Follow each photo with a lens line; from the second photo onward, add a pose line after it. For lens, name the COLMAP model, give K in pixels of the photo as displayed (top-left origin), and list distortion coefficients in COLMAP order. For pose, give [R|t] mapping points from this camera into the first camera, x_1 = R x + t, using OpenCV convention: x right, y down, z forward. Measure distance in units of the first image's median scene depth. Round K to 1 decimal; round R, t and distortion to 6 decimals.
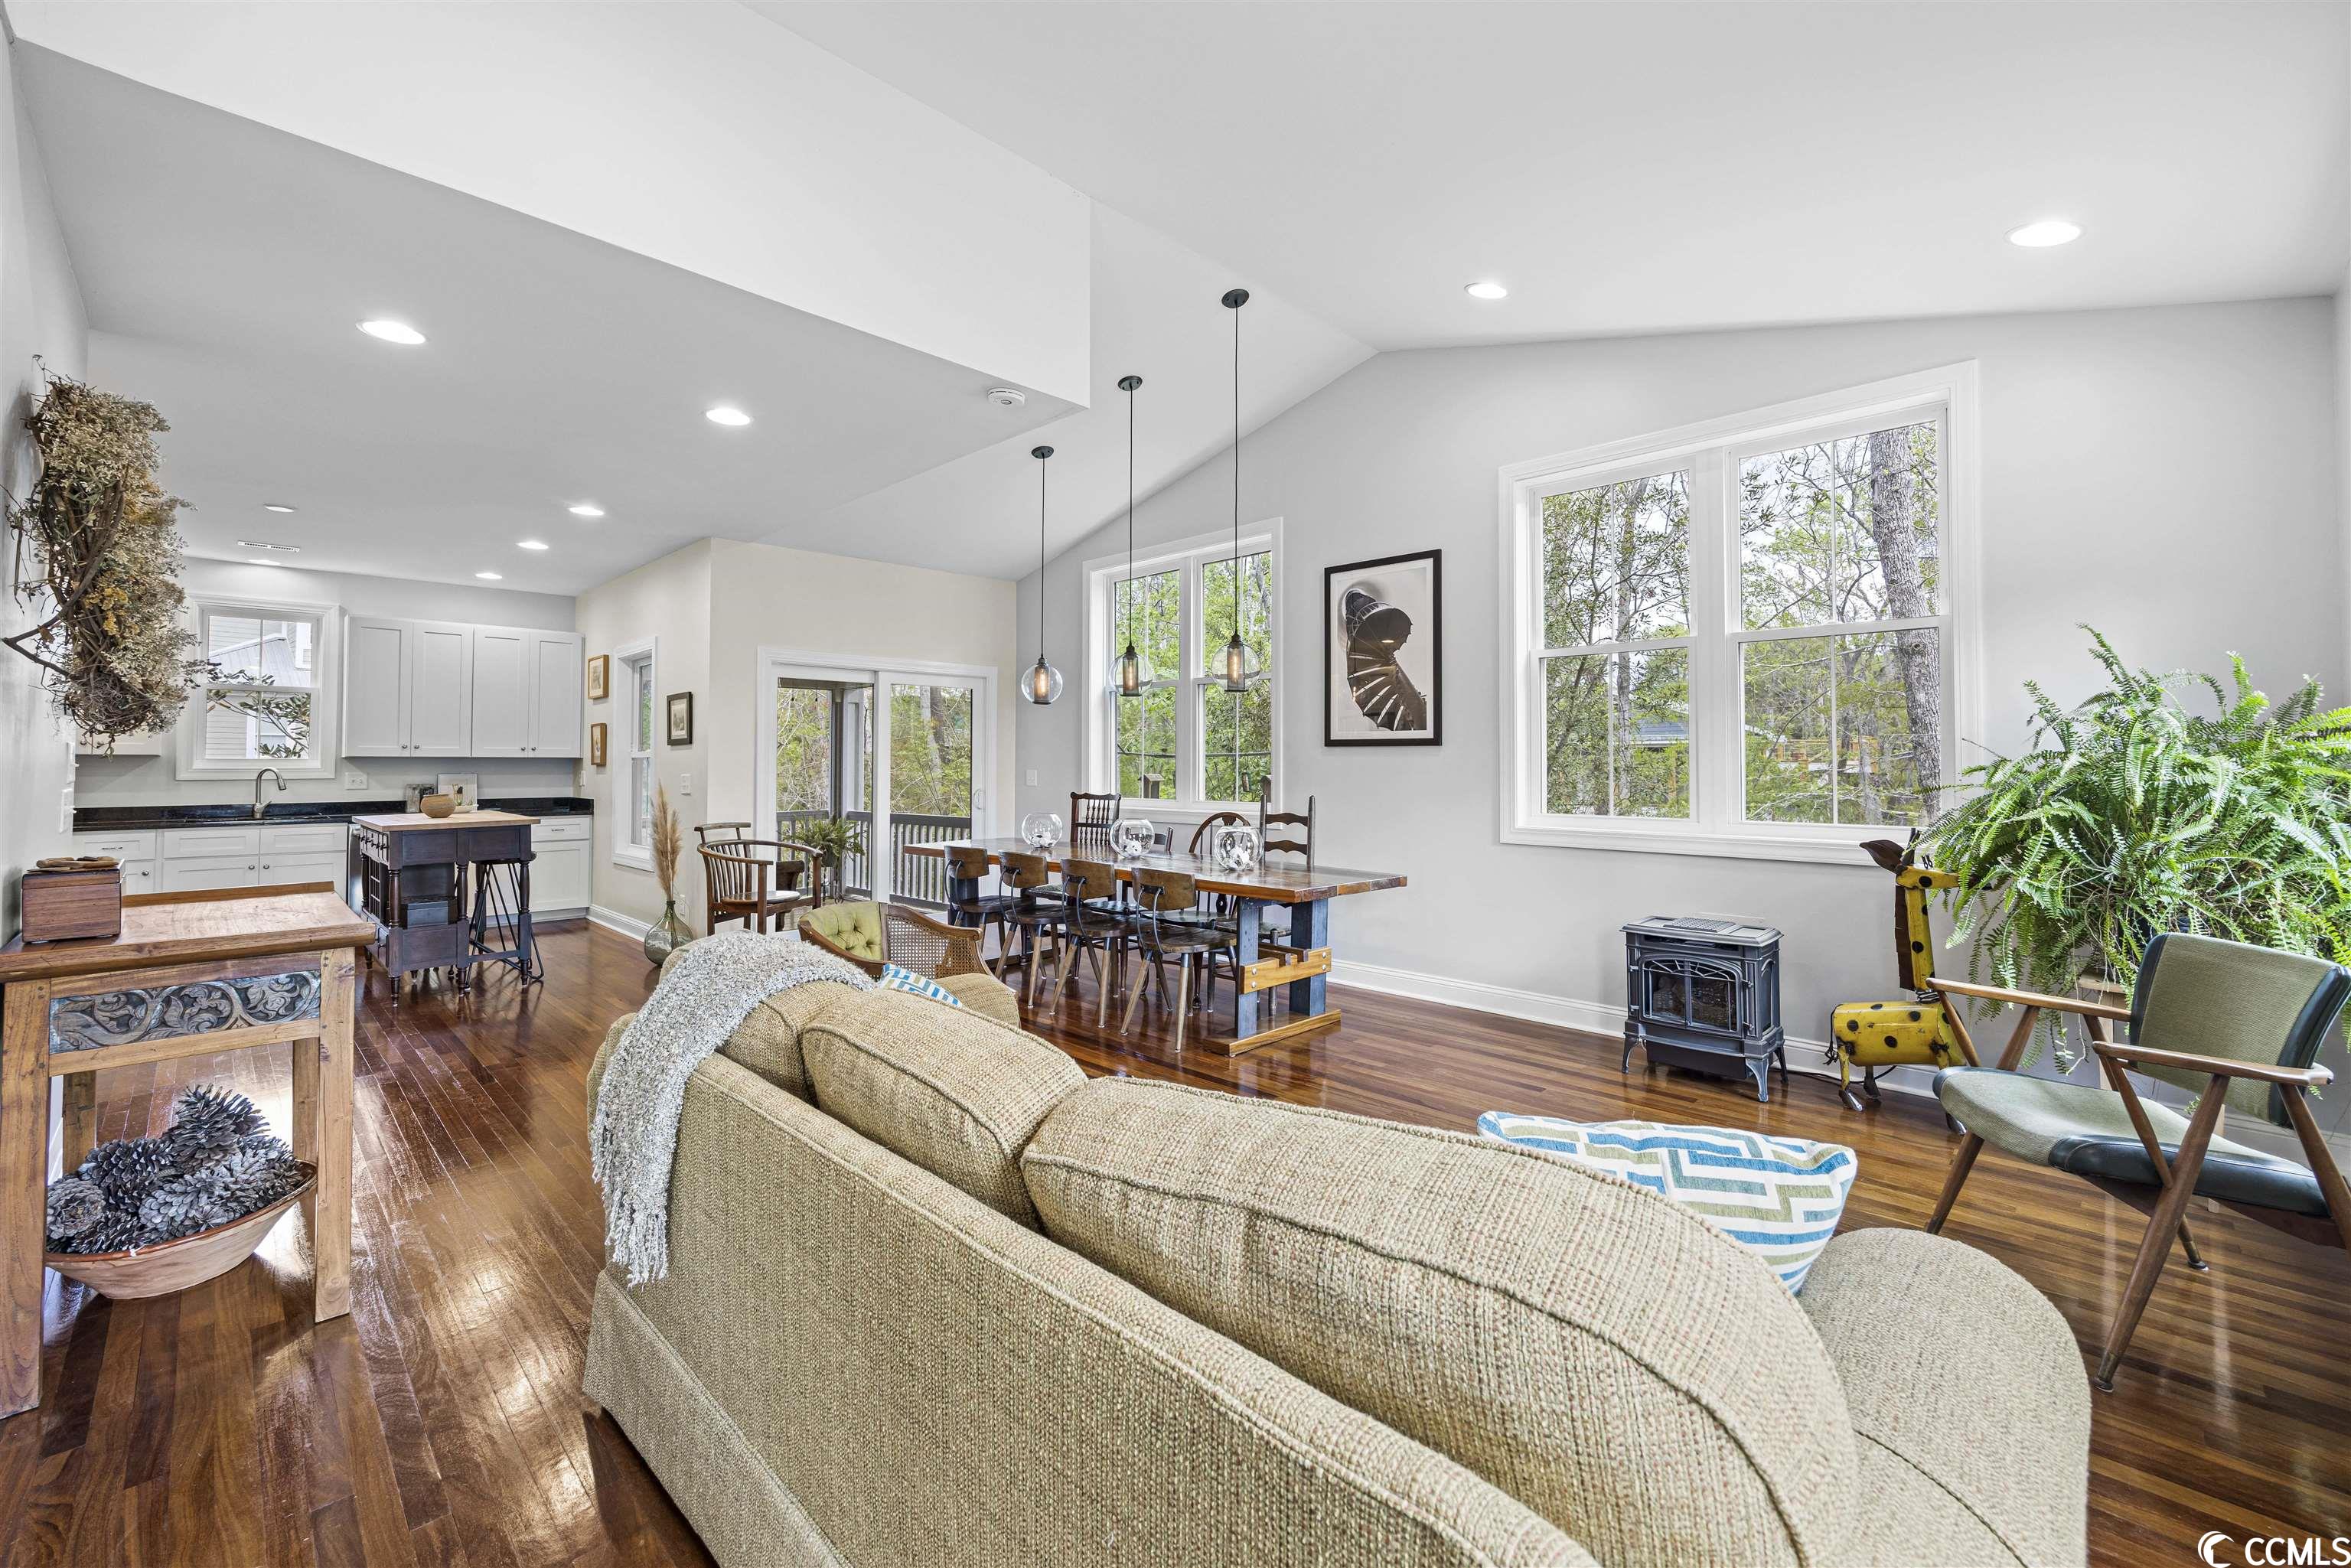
lens RADIAL K [[963.0, 0, 1174.9], [0, 963.0, 738.6], [0, 0, 1]] dist [0.000159, 0.000103]
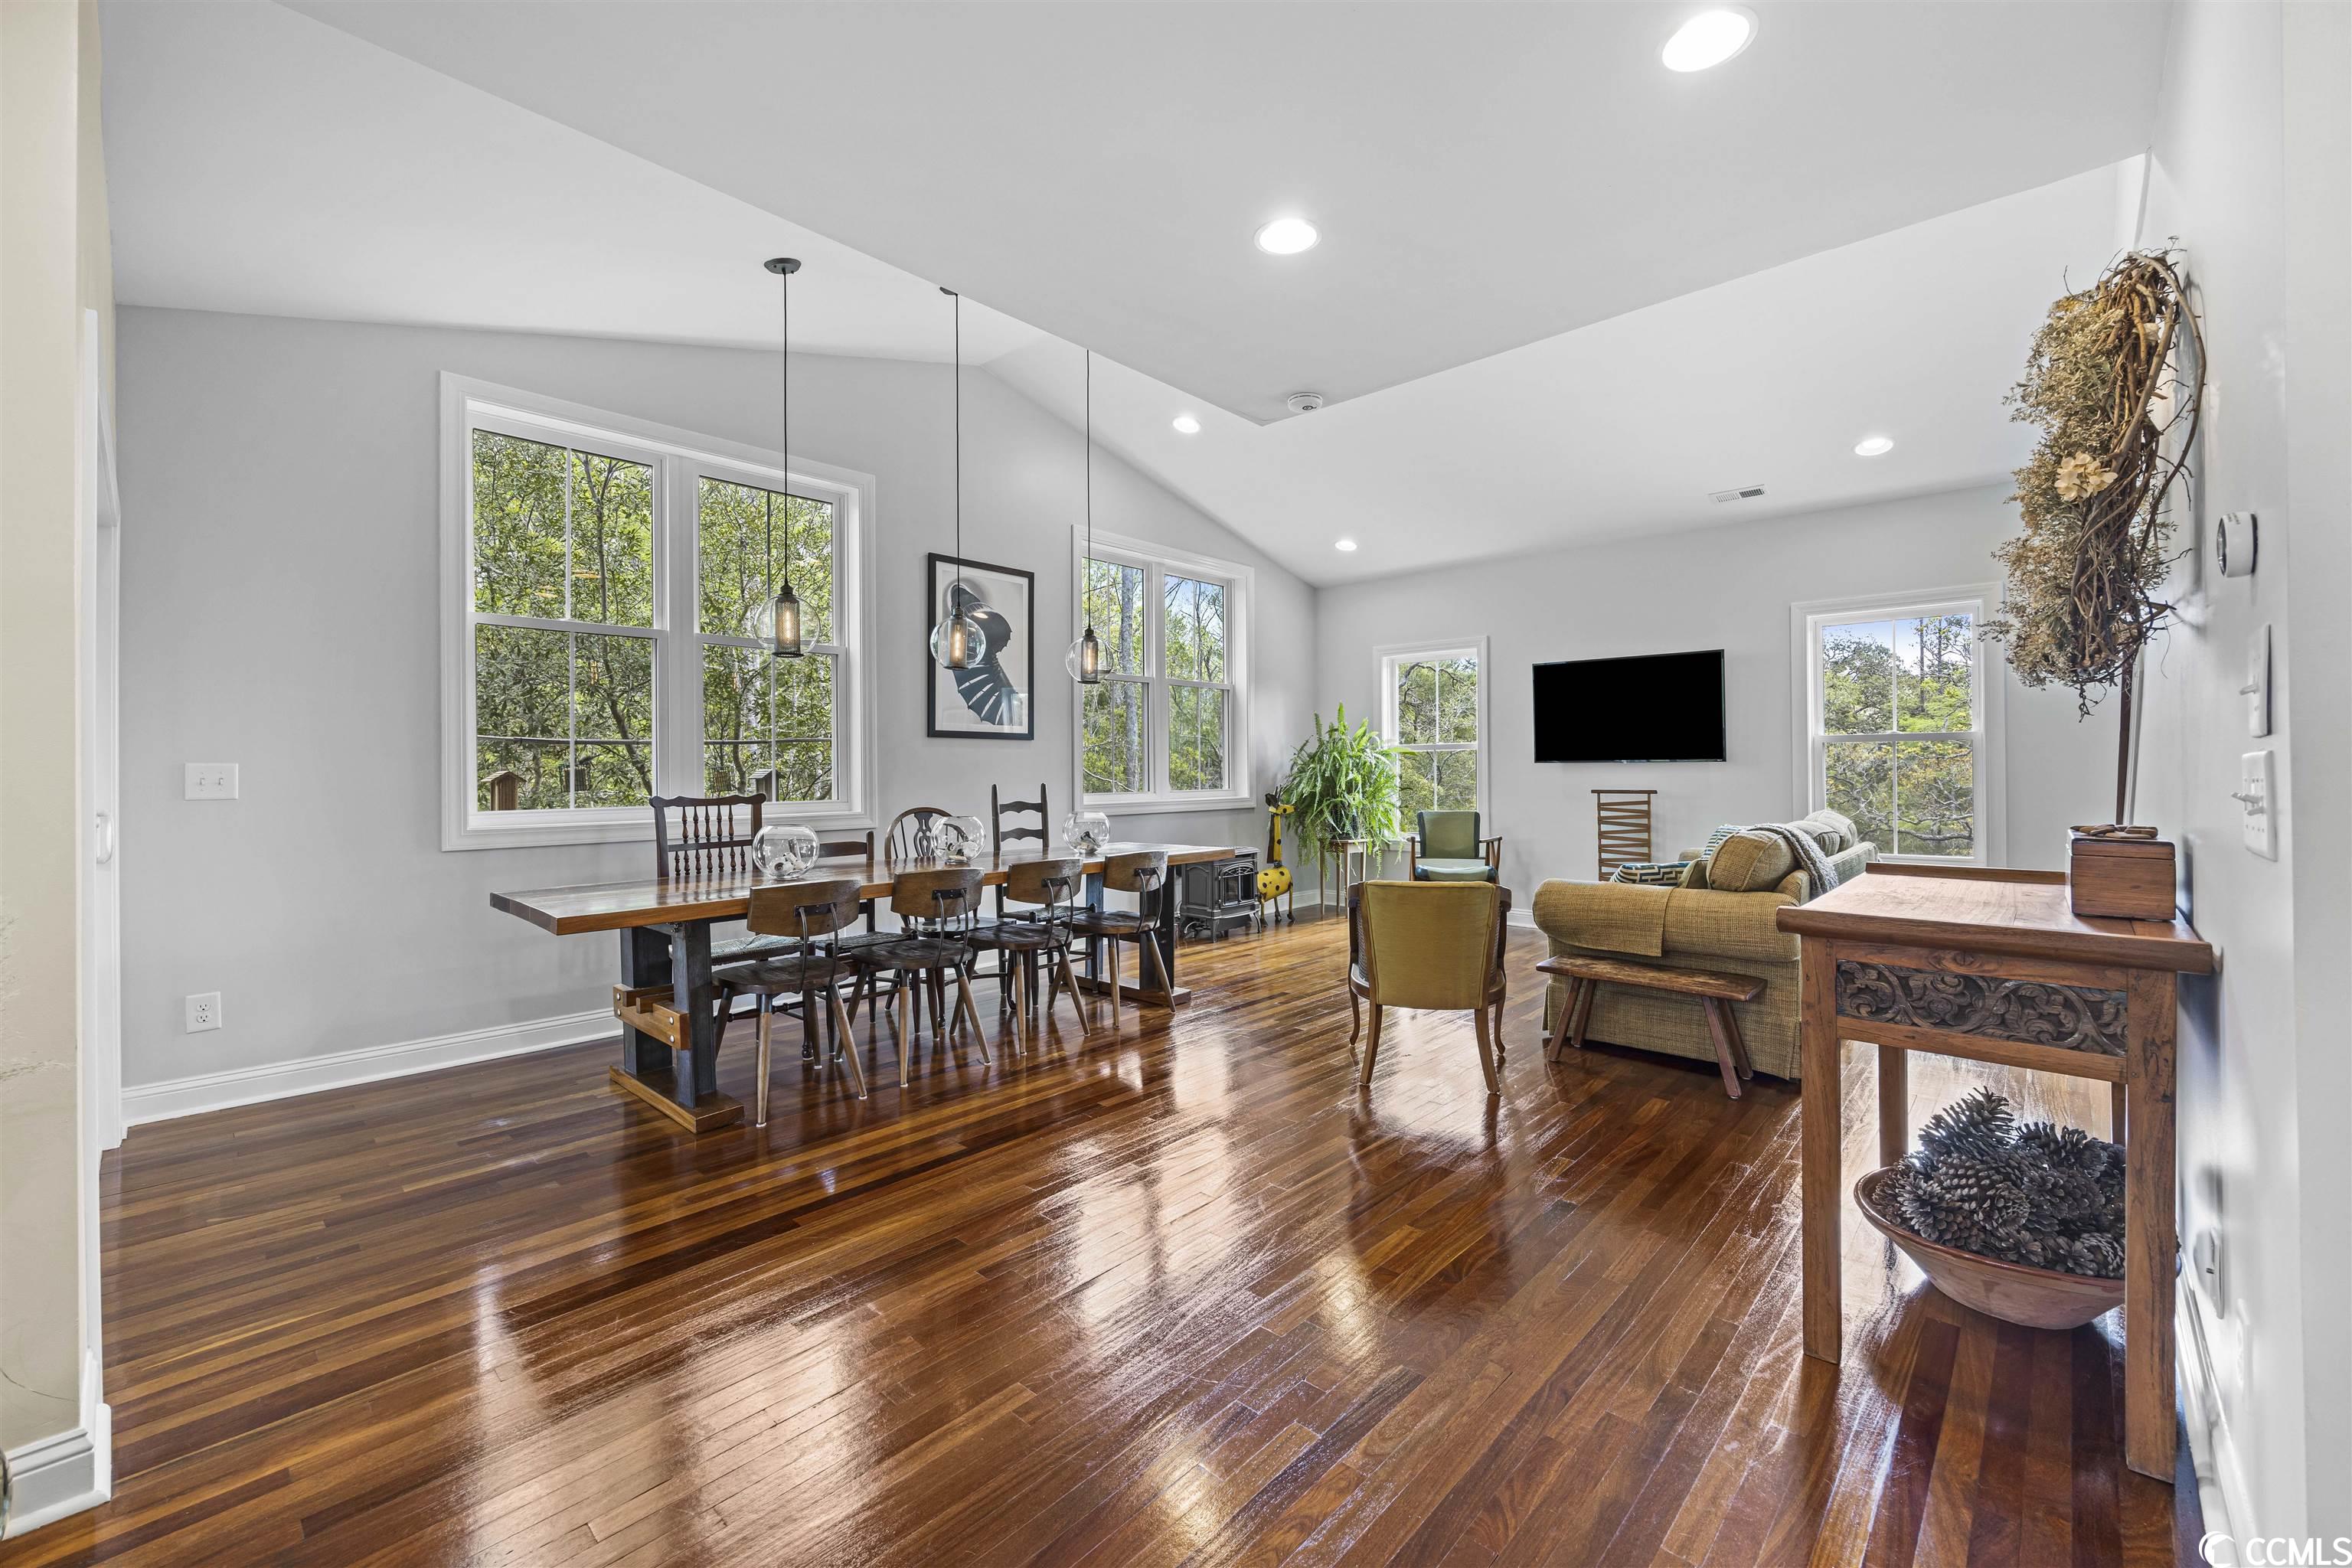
lens RADIAL K [[951.1, 0, 1180.6], [0, 951.1, 759.3], [0, 0, 1]] dist [-0.000525, 0.000273]
pose [[-0.030978, 0.009368, 0.999476, -0.816469], [-0.021427, 0.999720, -0.010034, 0.035520], [-0.999290, -0.021727, -0.030768, 0.783413]]
